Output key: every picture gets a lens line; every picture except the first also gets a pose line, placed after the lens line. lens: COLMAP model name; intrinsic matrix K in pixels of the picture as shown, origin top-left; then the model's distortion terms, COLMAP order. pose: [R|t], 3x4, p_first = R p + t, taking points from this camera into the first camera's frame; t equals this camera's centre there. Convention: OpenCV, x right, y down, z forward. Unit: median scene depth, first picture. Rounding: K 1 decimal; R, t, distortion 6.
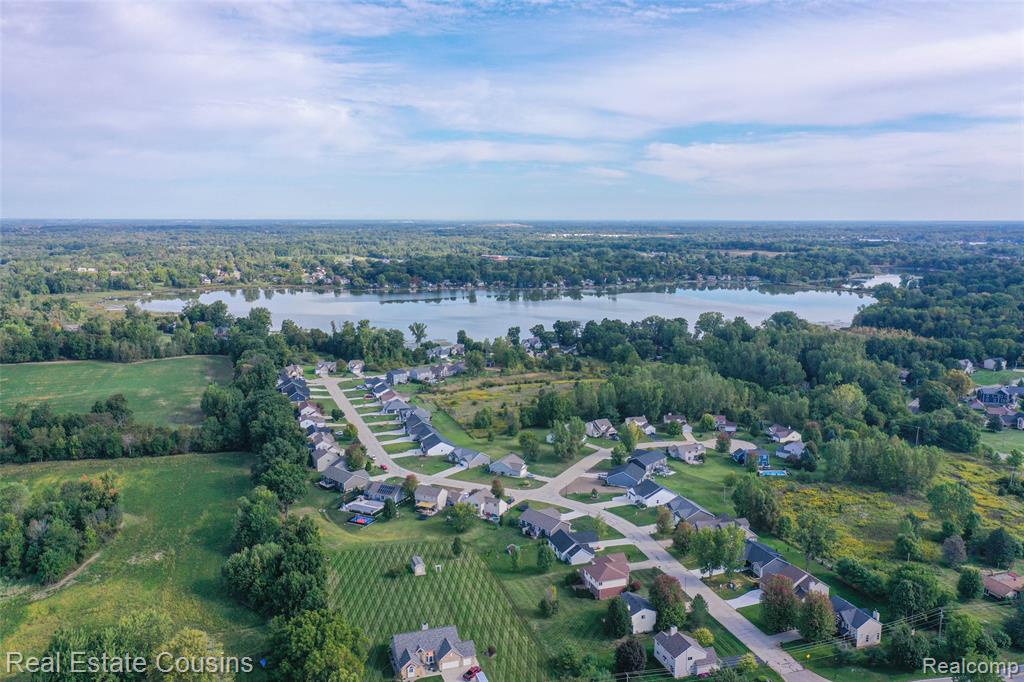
lens RADIAL K [[806.2, 0, 506.3], [0, 806.2, 342.4], [0, 0, 1]] dist [0.003797, 0.002099]
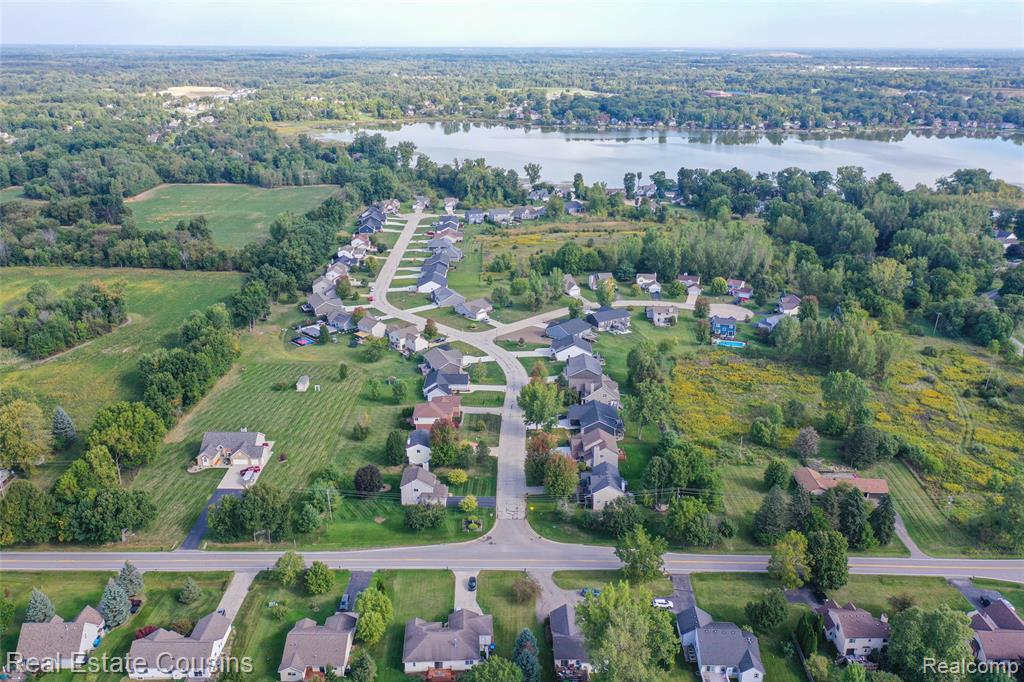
lens RADIAL K [[806.2, 0, 506.3], [0, 806.2, 342.4], [0, 0, 1]] dist [0.003797, 0.002099]
pose [[0.946175, 0.112819, -0.303355, 0.183638], [-0.050491, 0.977256, 0.205962, -0.011506], [0.319692, -0.179560, 0.930352, 0.012361]]
